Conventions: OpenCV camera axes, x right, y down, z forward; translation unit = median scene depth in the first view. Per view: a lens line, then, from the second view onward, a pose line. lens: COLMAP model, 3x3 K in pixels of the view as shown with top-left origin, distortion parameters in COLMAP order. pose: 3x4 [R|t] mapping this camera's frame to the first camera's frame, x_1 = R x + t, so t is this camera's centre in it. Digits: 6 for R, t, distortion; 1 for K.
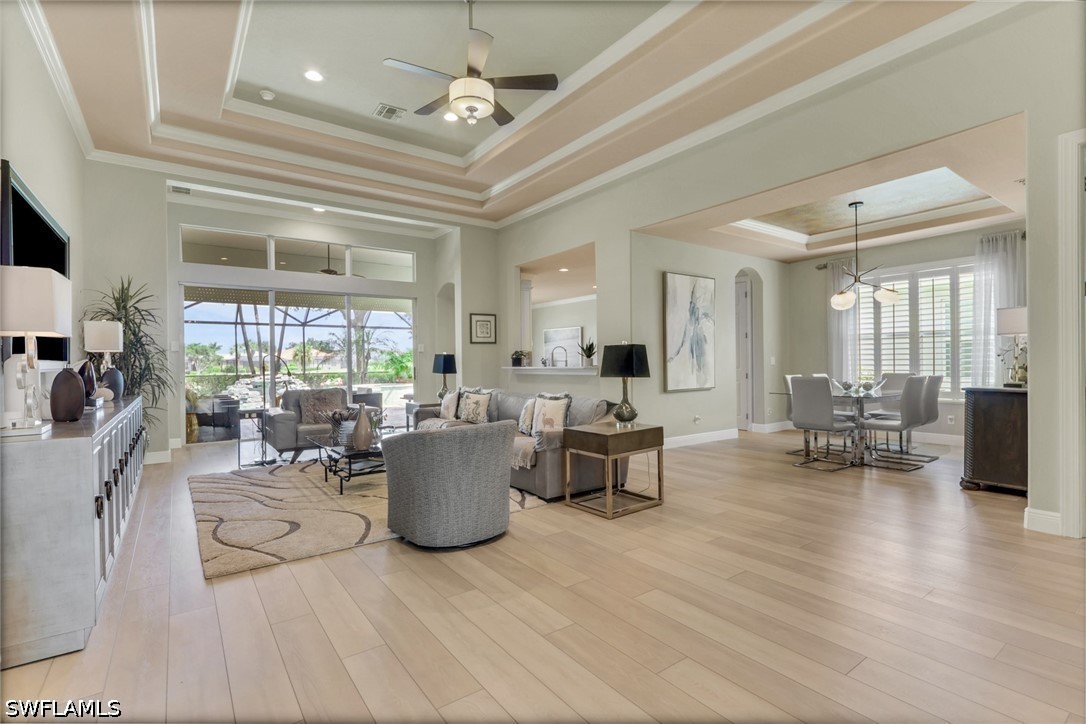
lens RADIAL K [[507.9, 0, 537.2], [0, 507.9, 361.7], [0, 0, 1]] dist [-0.001302, 0.001160]
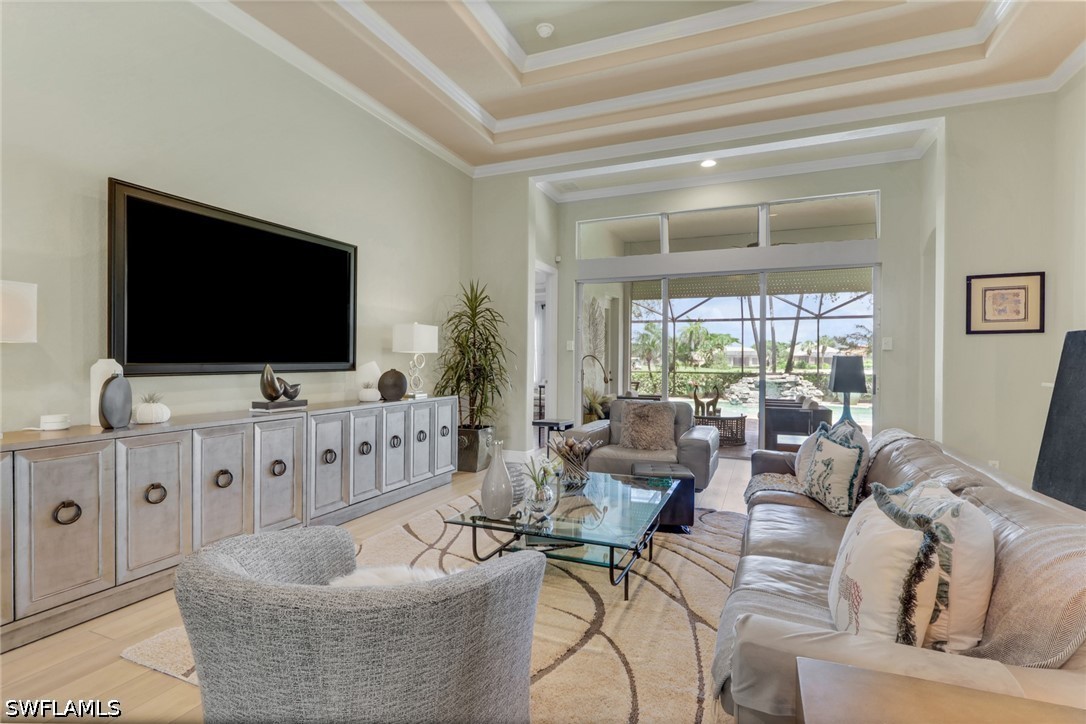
lens RADIAL K [[507.9, 0, 540.7], [0, 507.9, 359.7], [0, 0, 1]] dist [-0.001302, 0.001160]
pose [[0.507138, 0.014659, -0.861740, 0.057702], [-0.011551, 0.999881, 0.010211, -0.005830], [0.861788, 0.004776, 0.507247, 0.216924]]
